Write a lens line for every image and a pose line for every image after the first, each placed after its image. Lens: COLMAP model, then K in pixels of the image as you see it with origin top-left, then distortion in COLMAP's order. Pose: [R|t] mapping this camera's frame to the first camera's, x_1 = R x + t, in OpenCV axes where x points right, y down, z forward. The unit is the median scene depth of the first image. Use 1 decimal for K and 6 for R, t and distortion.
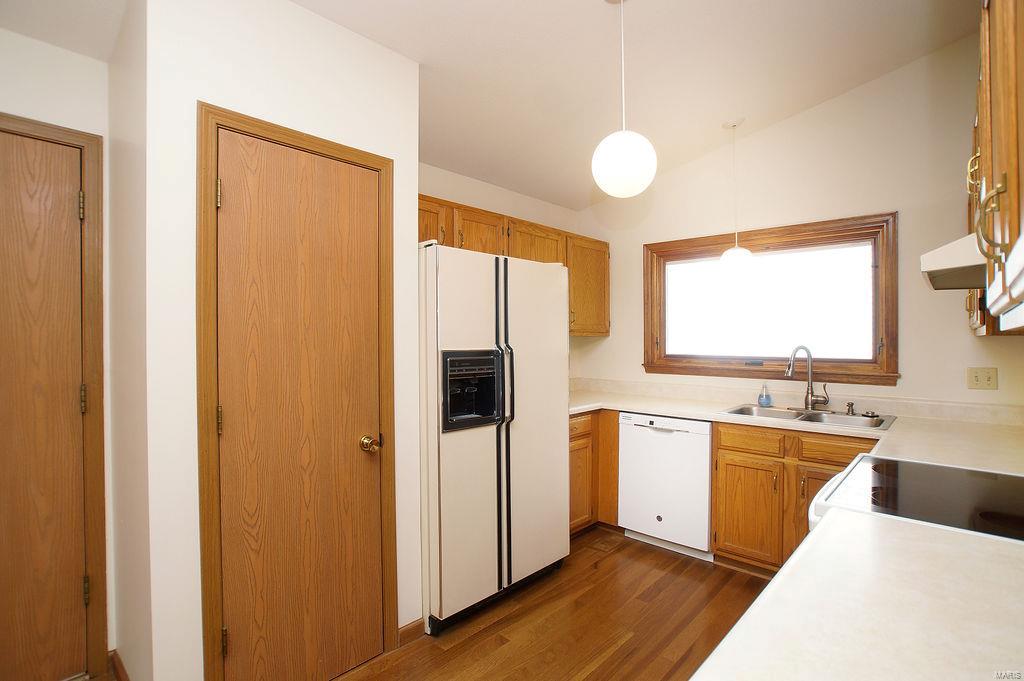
lens RADIAL K [[497.6, 0, 508.9], [0, 497.6, 340.5], [0, 0, 1]] dist [-0.013799, 0.000085]
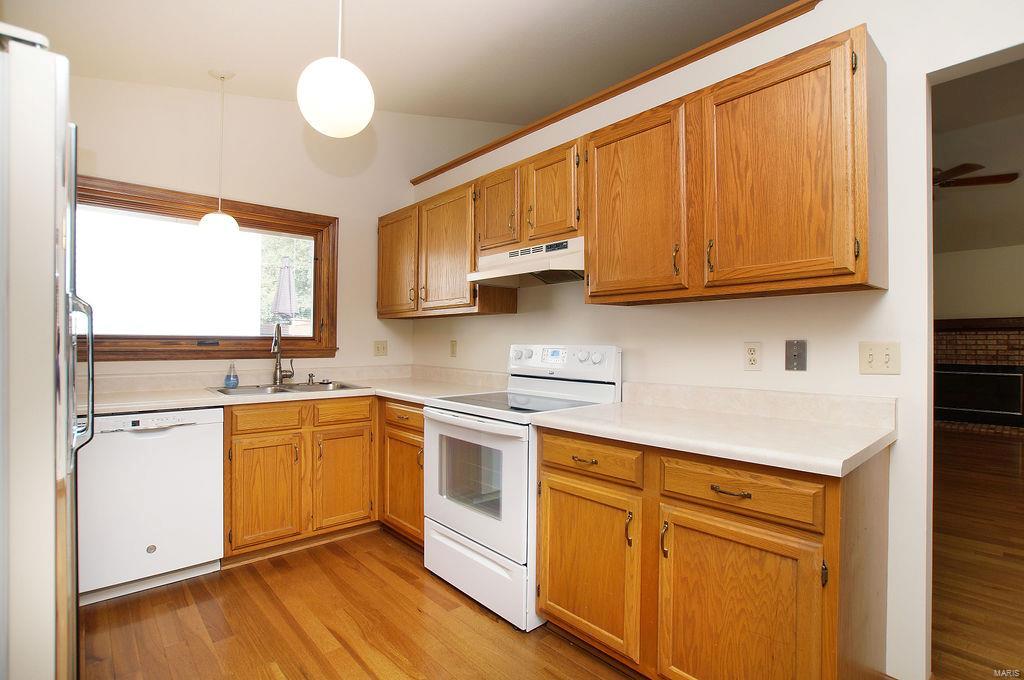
lens RADIAL K [[497.6, 0, 508.9], [0, 497.6, 340.0], [0, 0, 1]] dist [-0.013799, 0.000085]
pose [[0.106619, 0.003134, 0.994295, -0.396829], [0.001885, 0.999993, -0.003354, 0.050455], [-0.994298, 0.002231, 0.106612, 0.408583]]
